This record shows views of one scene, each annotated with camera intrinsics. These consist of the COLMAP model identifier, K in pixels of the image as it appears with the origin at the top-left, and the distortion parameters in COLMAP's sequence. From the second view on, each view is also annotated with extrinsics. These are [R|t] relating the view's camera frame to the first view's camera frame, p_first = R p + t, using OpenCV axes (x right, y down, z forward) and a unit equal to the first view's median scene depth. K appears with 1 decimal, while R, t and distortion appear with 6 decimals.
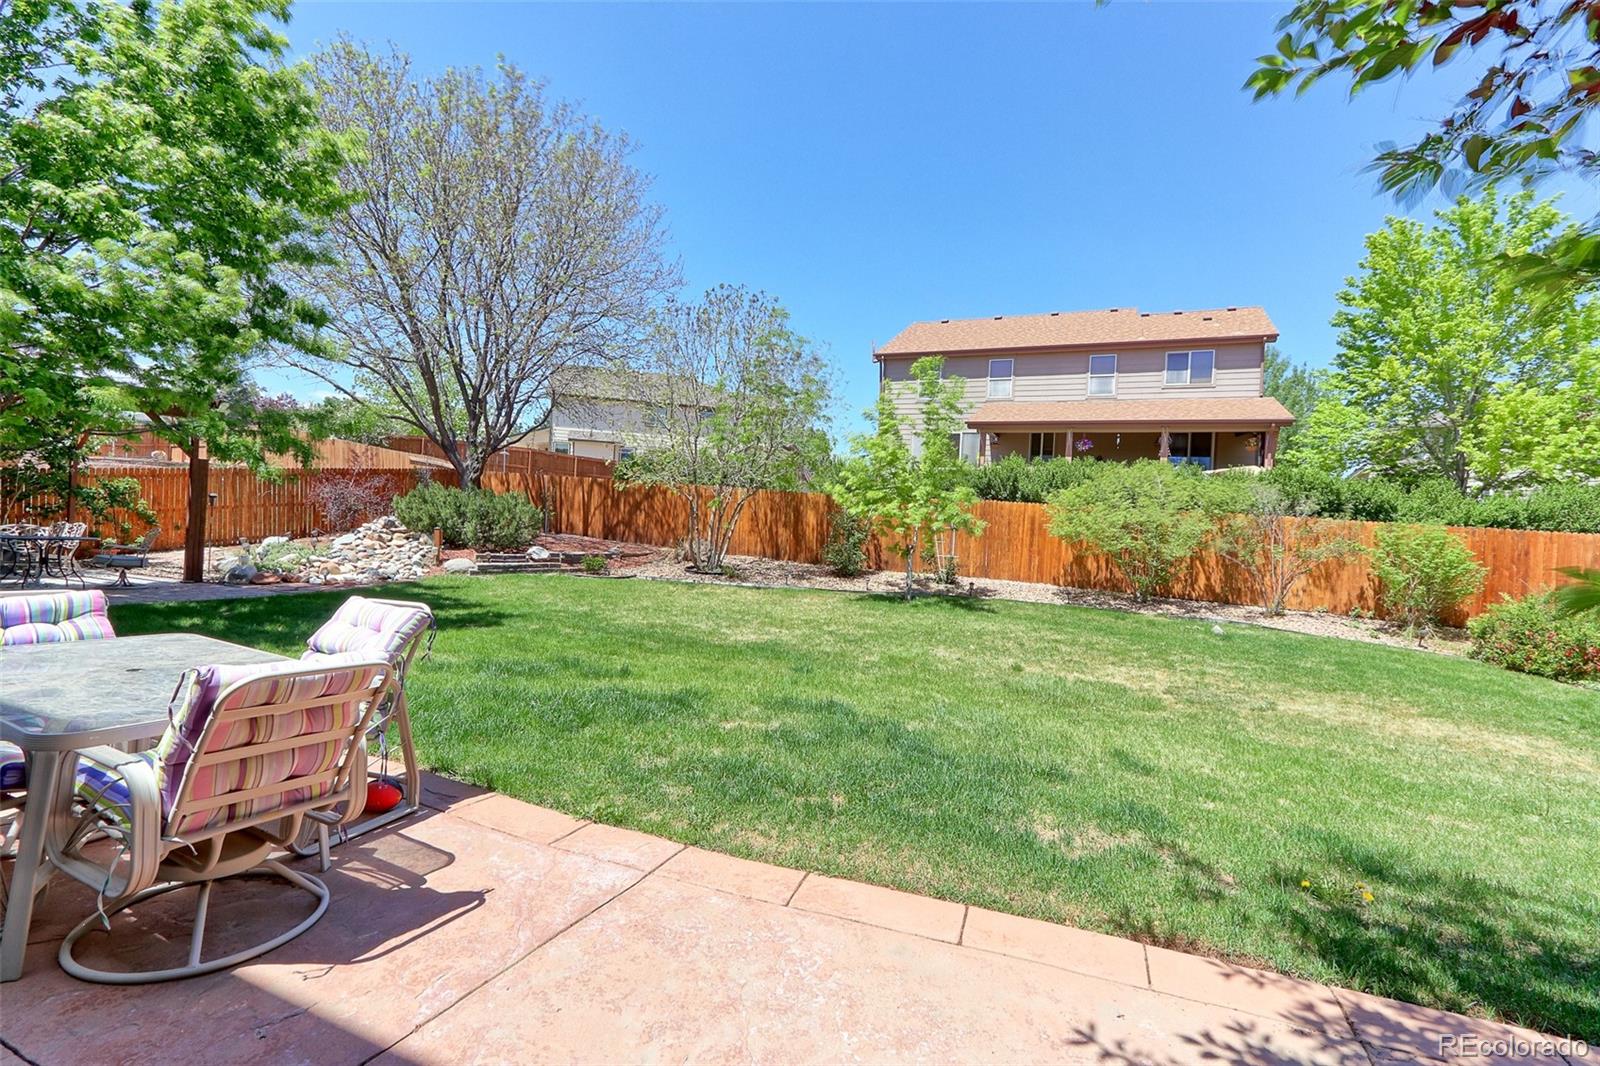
lens RADIAL K [[779.2, 0, 796.4], [0, 779.2, 533.3], [0, 0, 1]] dist [-0.006228, -0.001853]
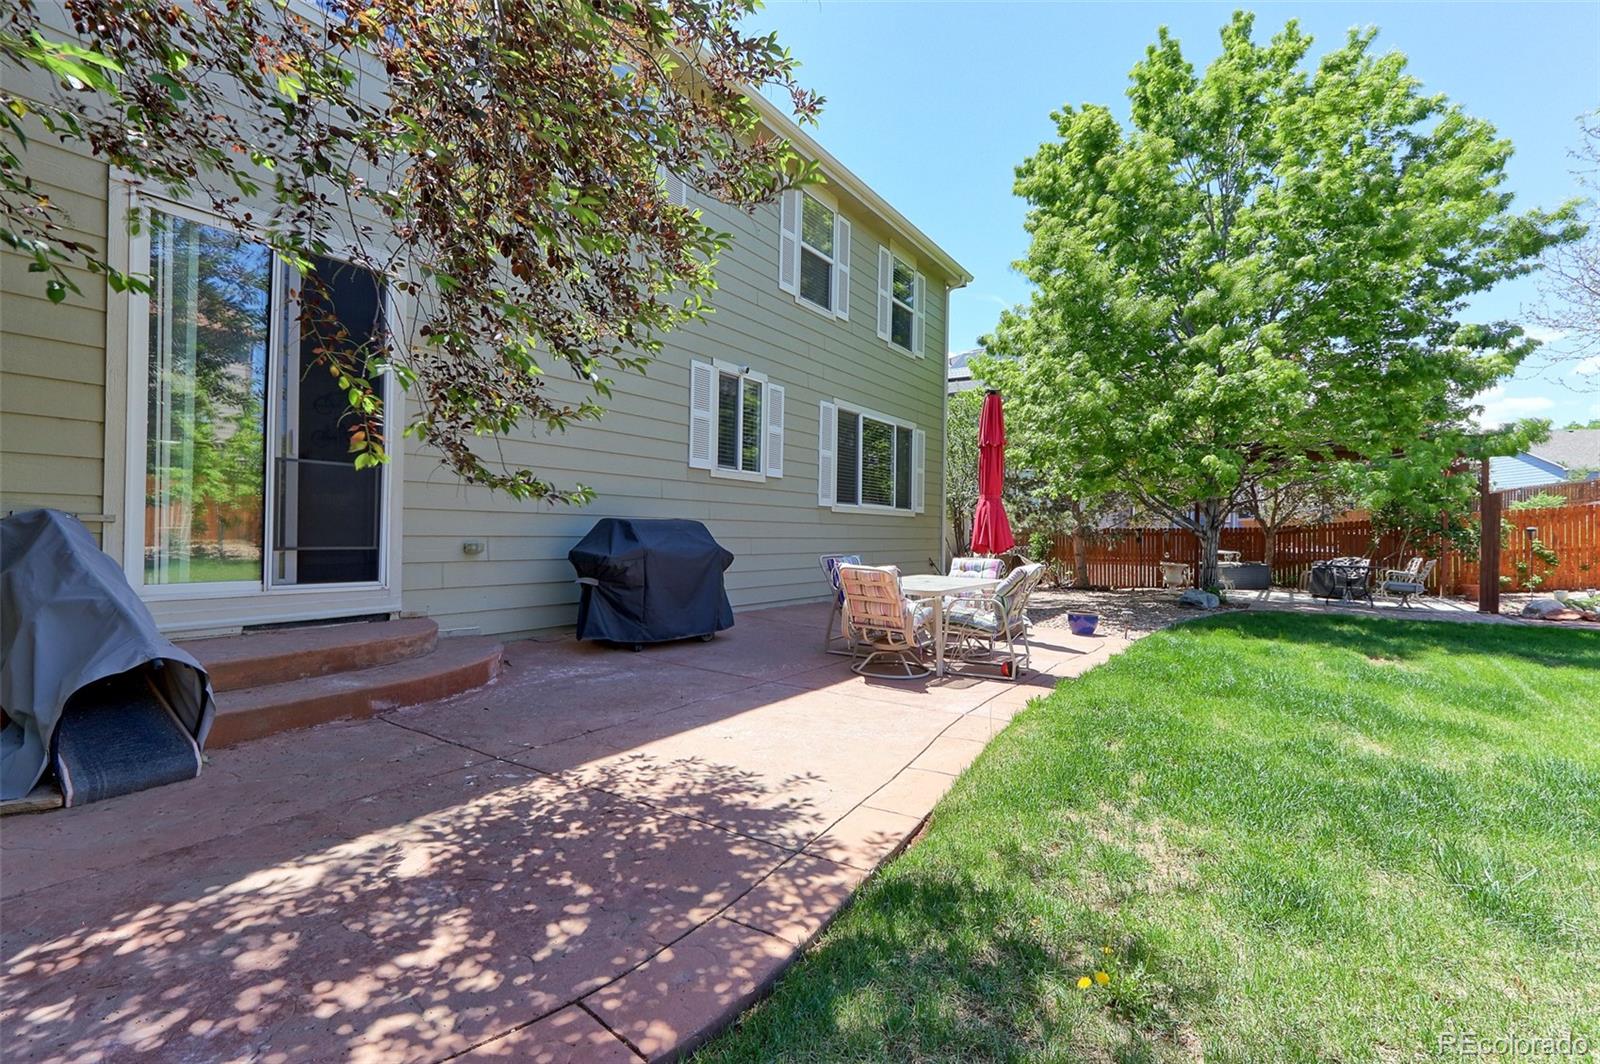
lens RADIAL K [[779.2, 0, 800.2], [0, 779.2, 533.1], [0, 0, 1]] dist [-0.006228, -0.001853]
pose [[-0.173177, -0.048561, -0.983693, 1.977617], [-0.034086, 0.998481, -0.043290, 0.146612], [0.984301, 0.026033, -0.174569, 1.150513]]
